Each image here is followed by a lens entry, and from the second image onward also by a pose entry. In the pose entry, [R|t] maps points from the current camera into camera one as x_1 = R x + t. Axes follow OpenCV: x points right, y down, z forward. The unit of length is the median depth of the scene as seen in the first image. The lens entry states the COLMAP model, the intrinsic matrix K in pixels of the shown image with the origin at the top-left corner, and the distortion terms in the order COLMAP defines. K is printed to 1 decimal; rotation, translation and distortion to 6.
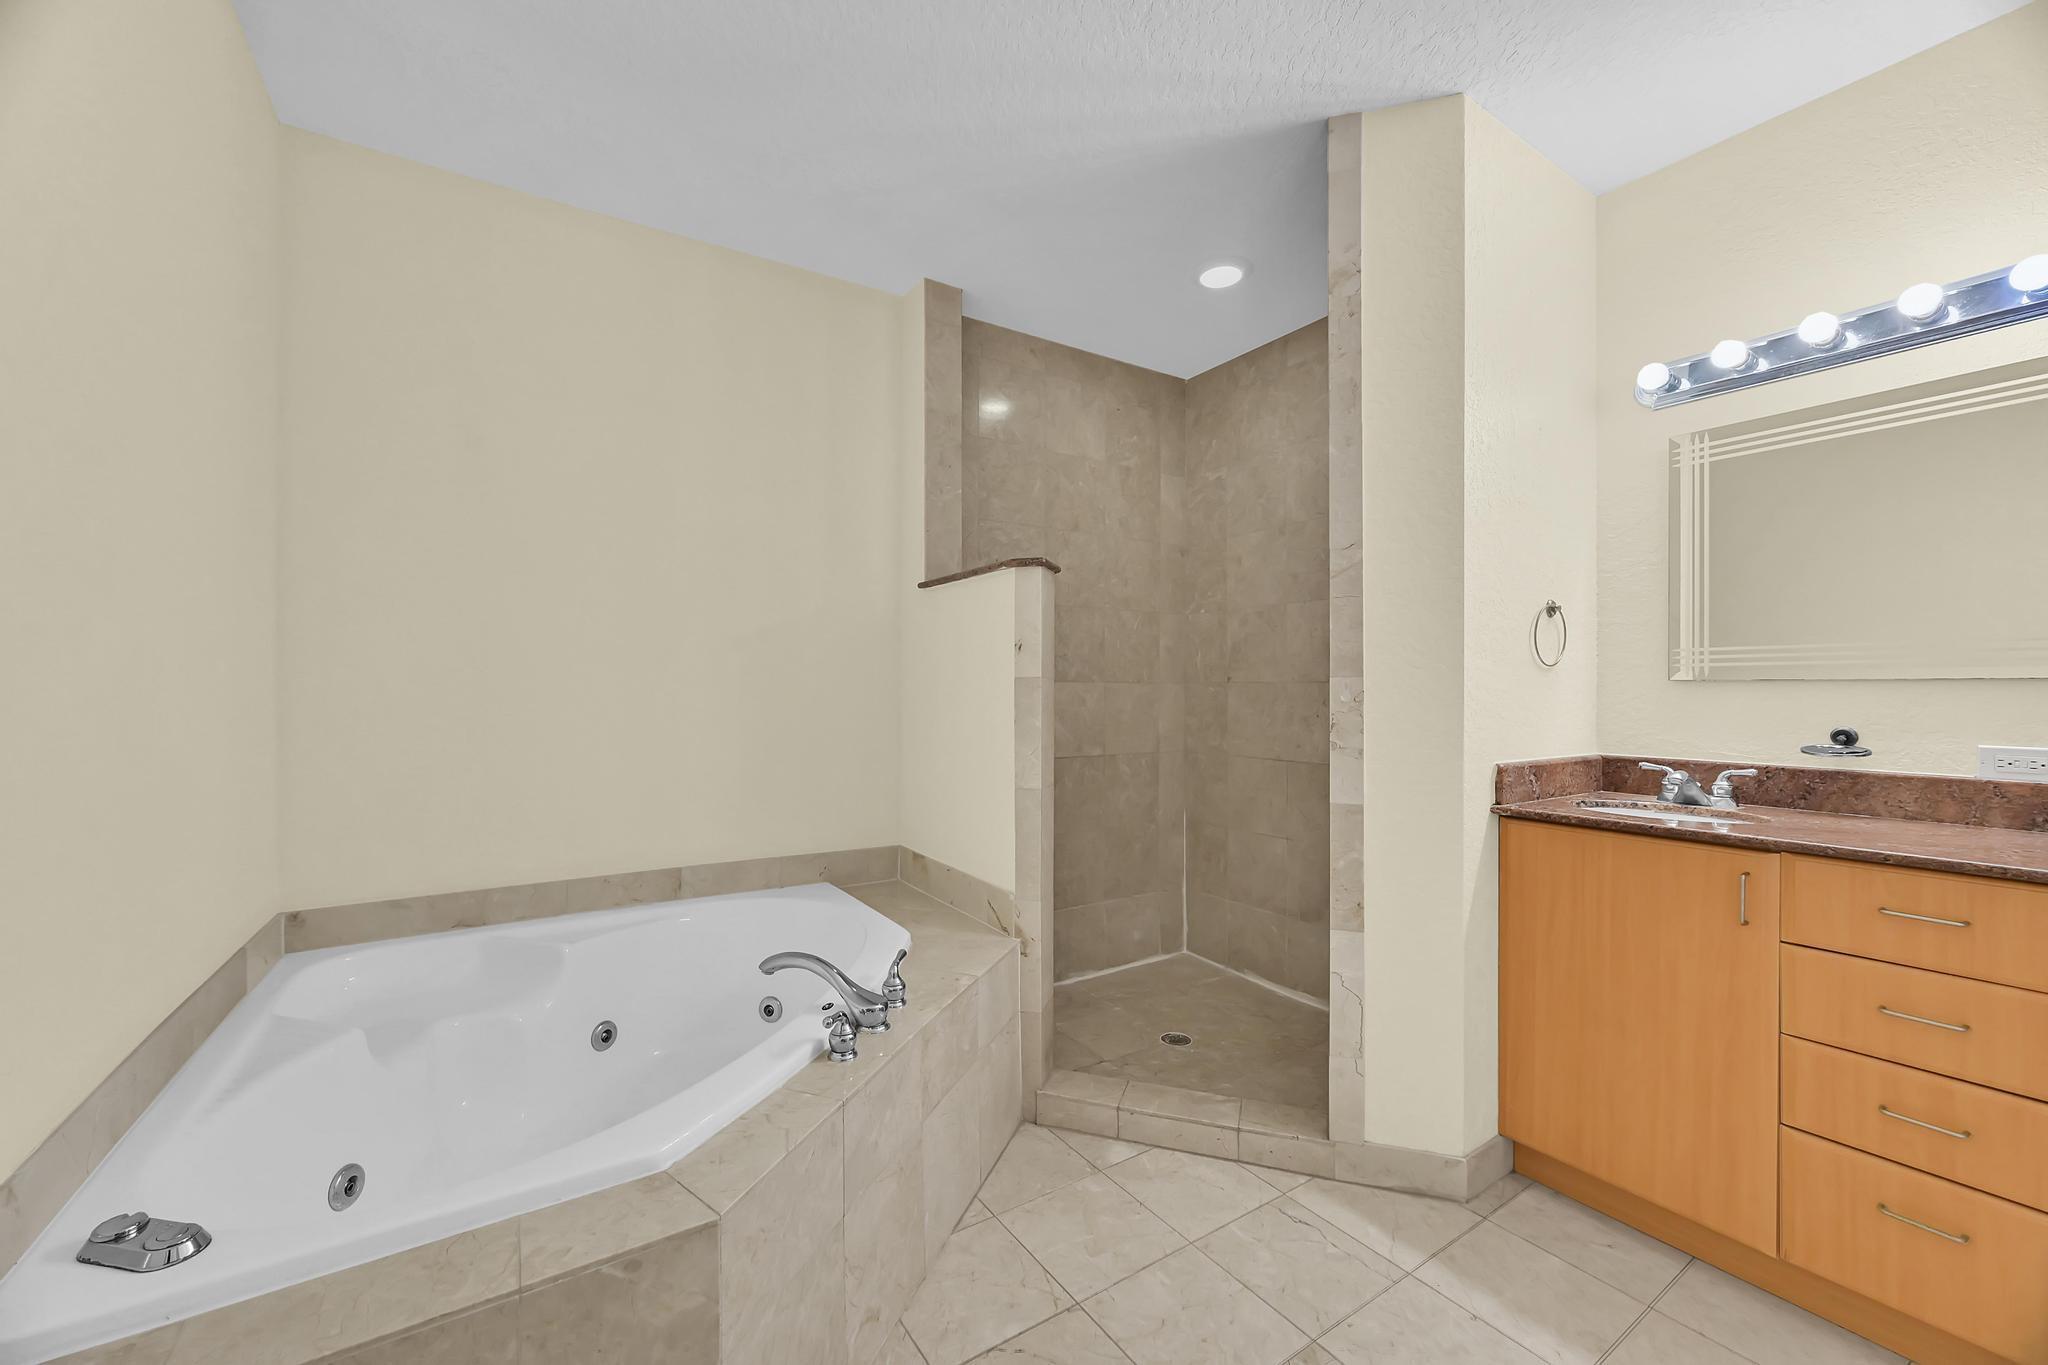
lens RADIAL K [[798.9, 0, 1024.0], [0, 798.9, 682.5], [0, 0, 1]] dist [-0.001306, -0.000207]
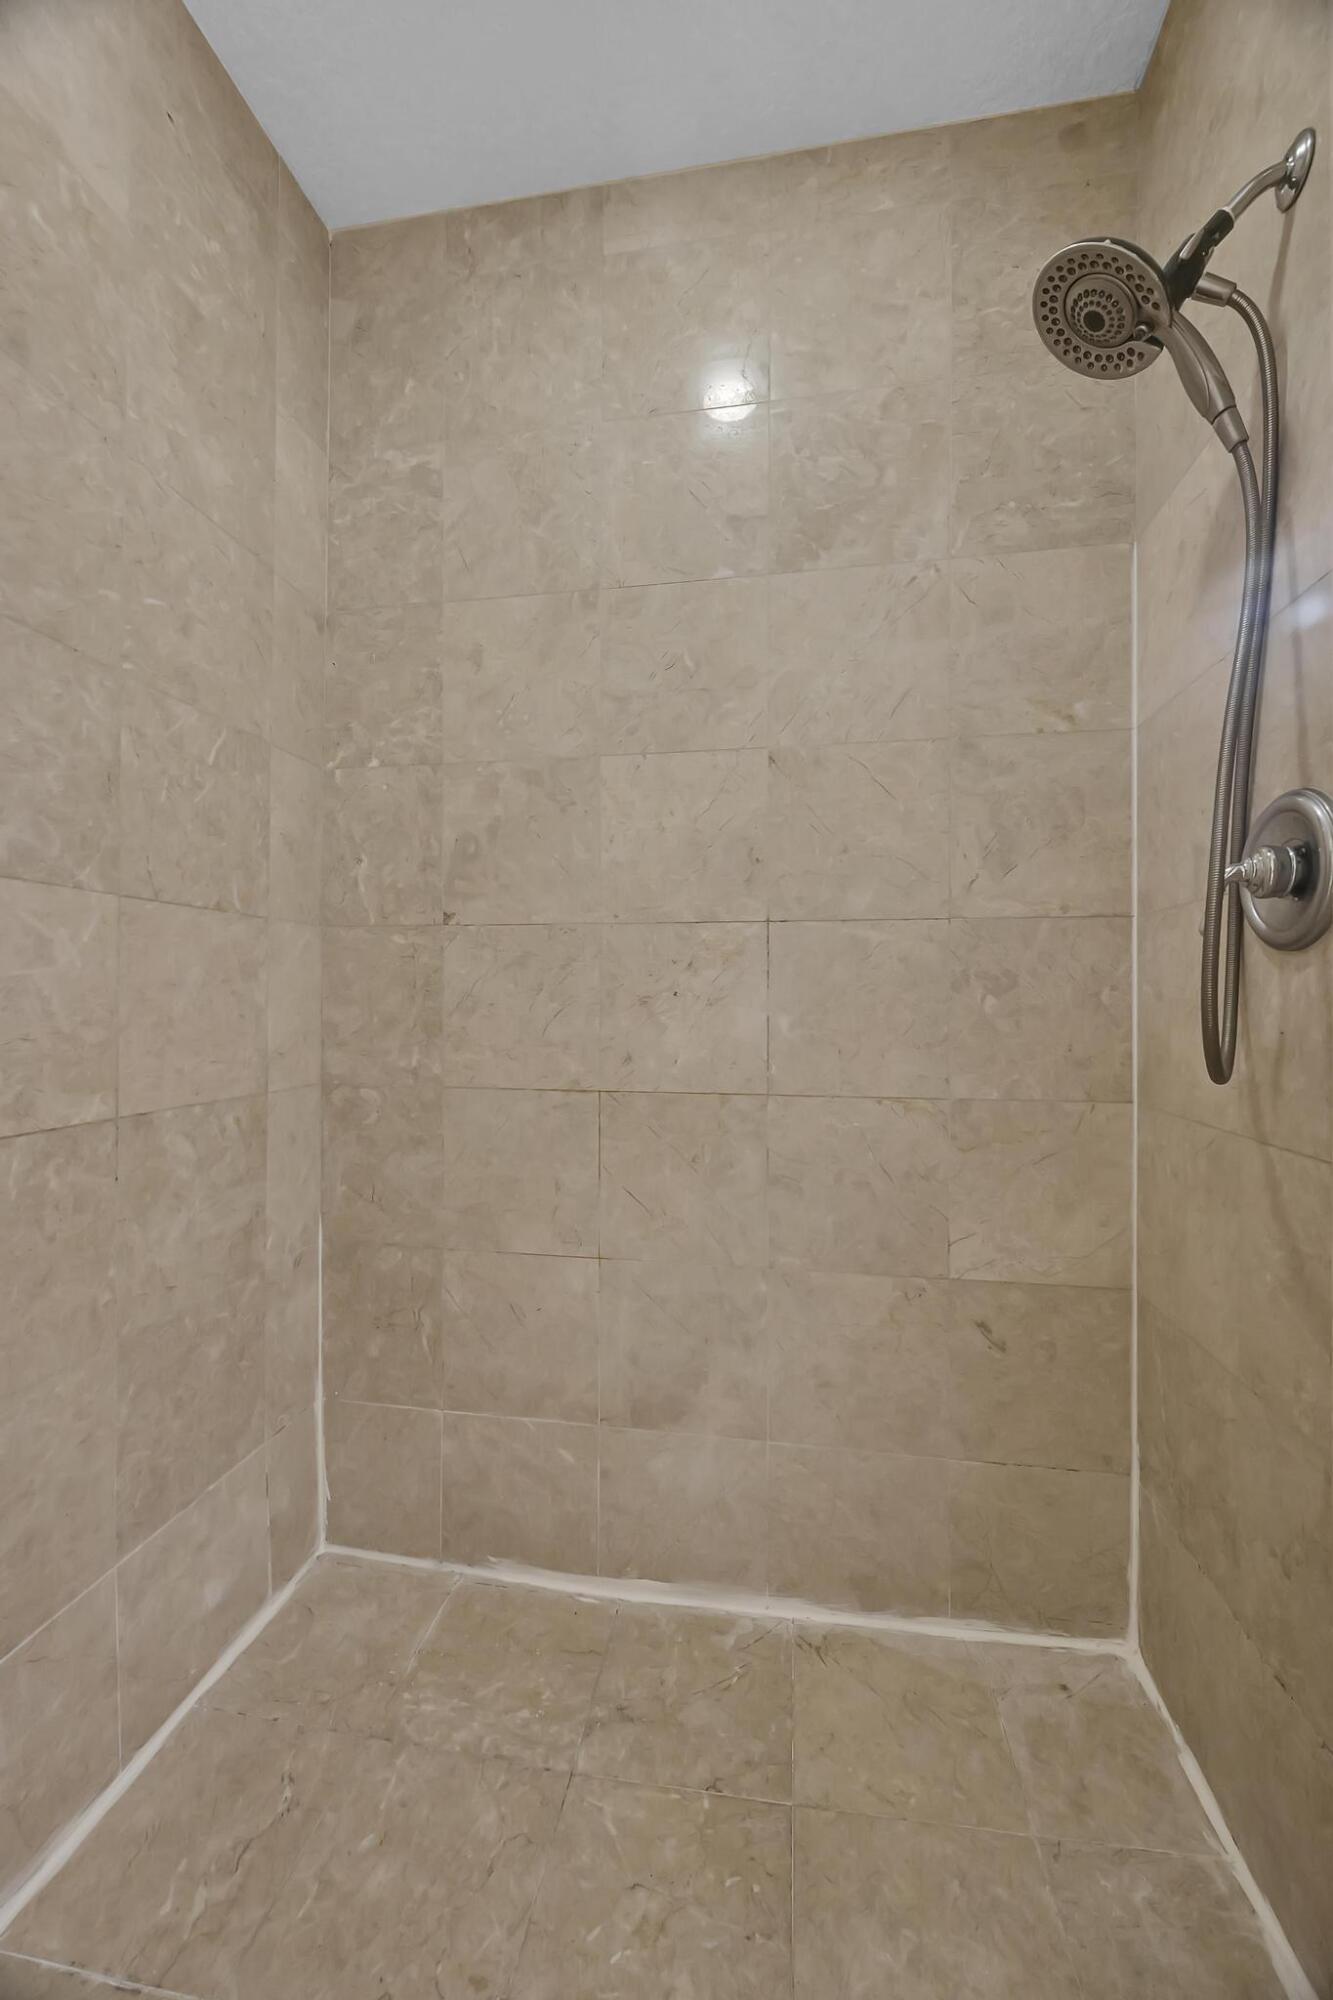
lens RADIAL K [[782.3, 0, 668.9], [0, 782.3, 996.7], [0, 0, 1]] dist [-0.002467, -0.000201]
pose [[0.676921, 0.004040, 0.736044, 0.019226], [-0.007793, 0.999968, 0.001678, 0.042620], [-0.736014, -0.006872, 0.676931, 0.674039]]
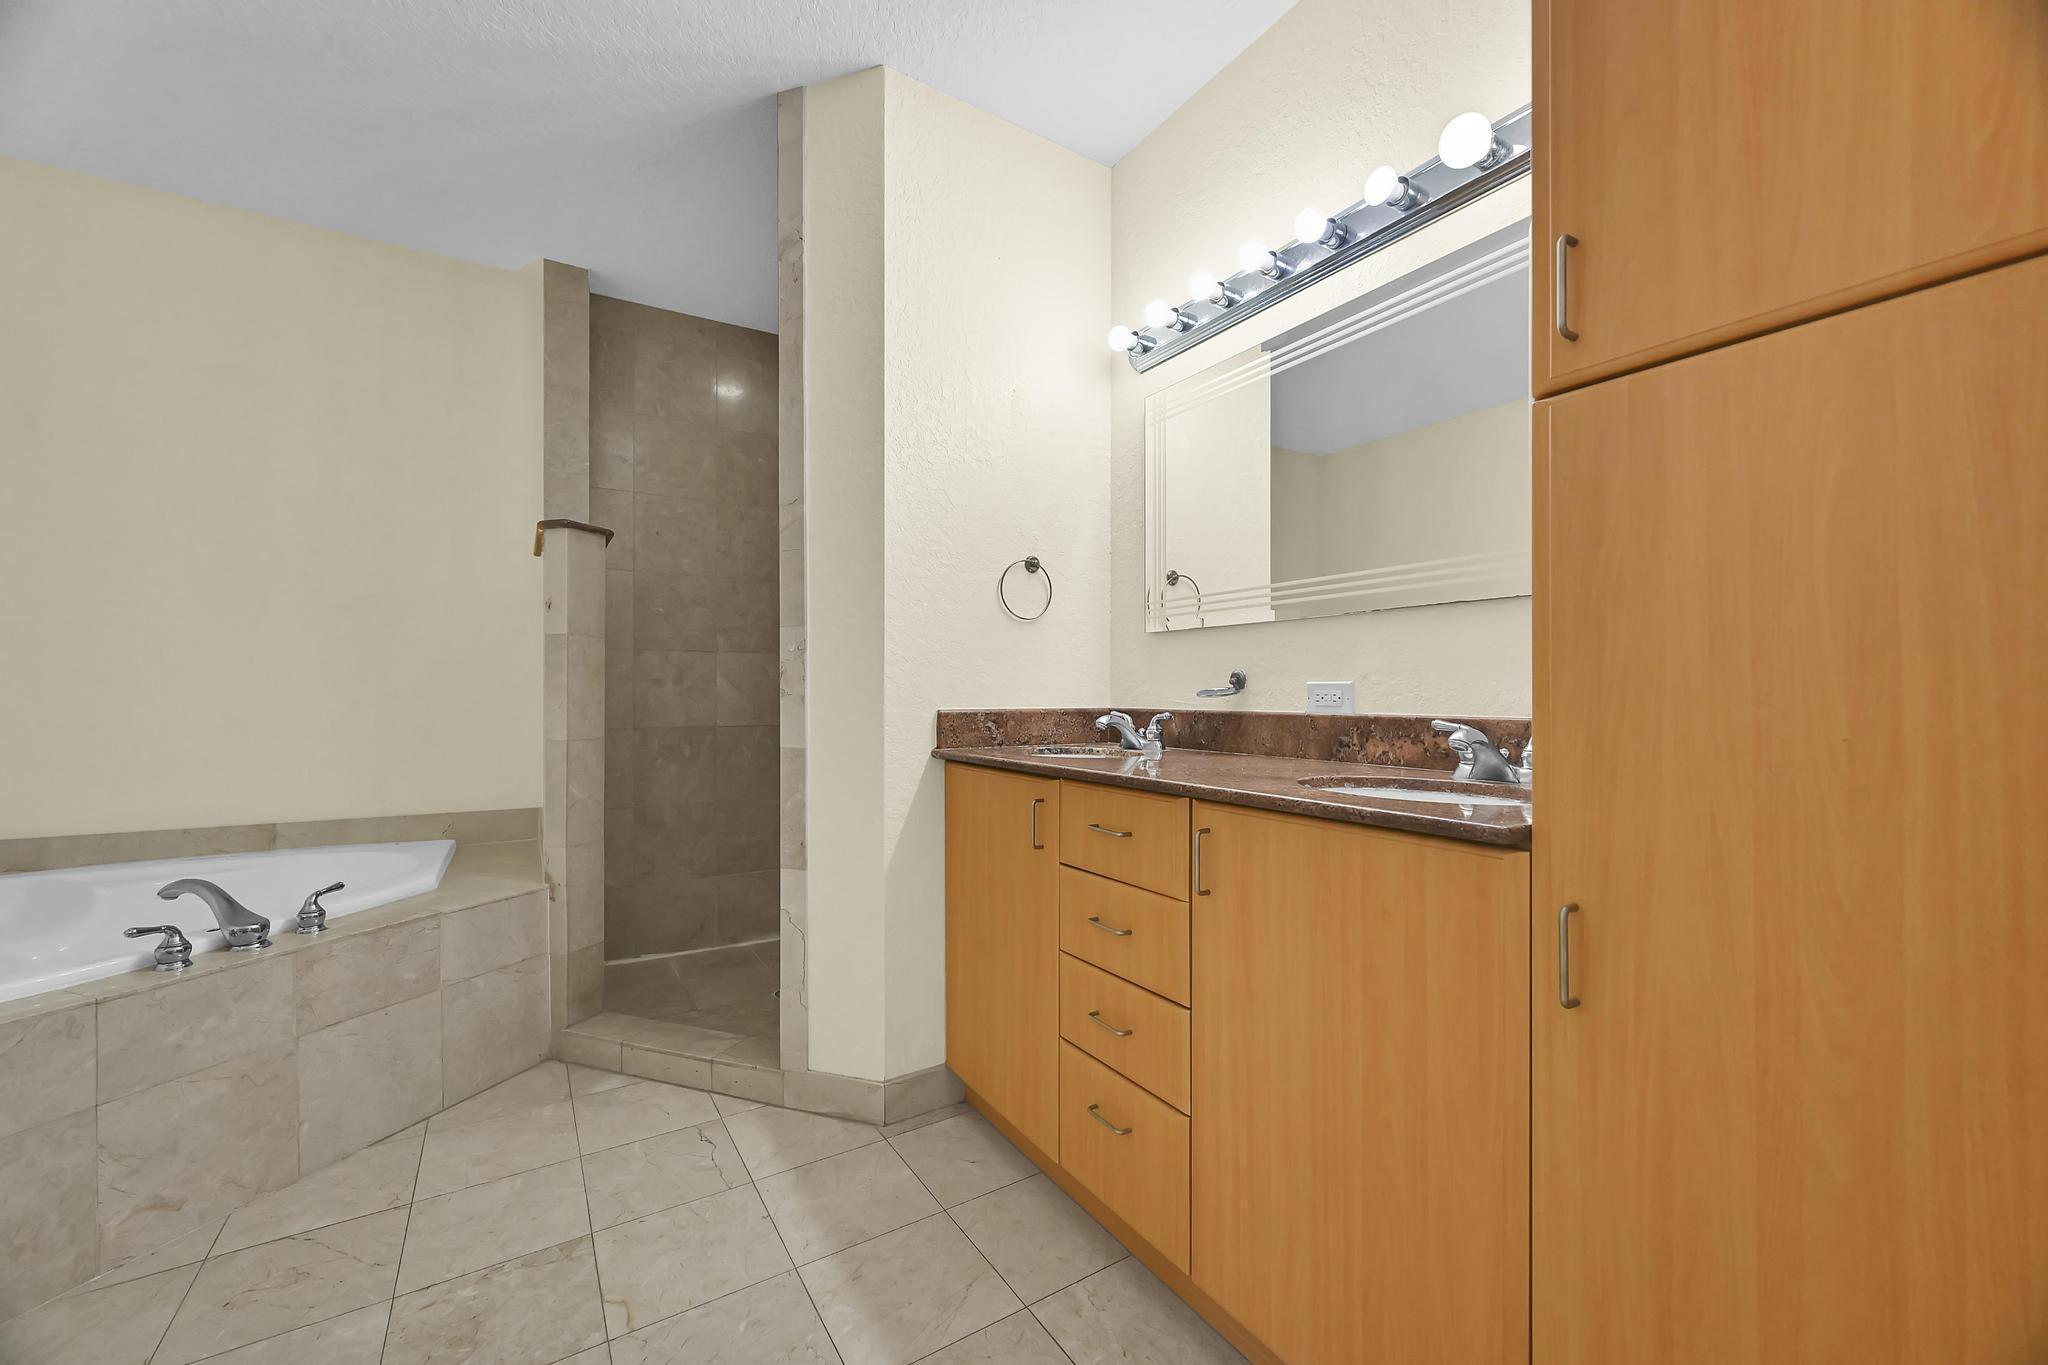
lens RADIAL K [[801.8, 0, 1021.5], [0, 801.8, 687.8], [0, 0, 1]] dist [0.000312, -0.000219]
pose [[0.999908, -0.002270, -0.013410, 0.696306], [0.002290, 0.999996, 0.001509, 0.070075], [0.013407, -0.001539, 0.999909, -0.045276]]
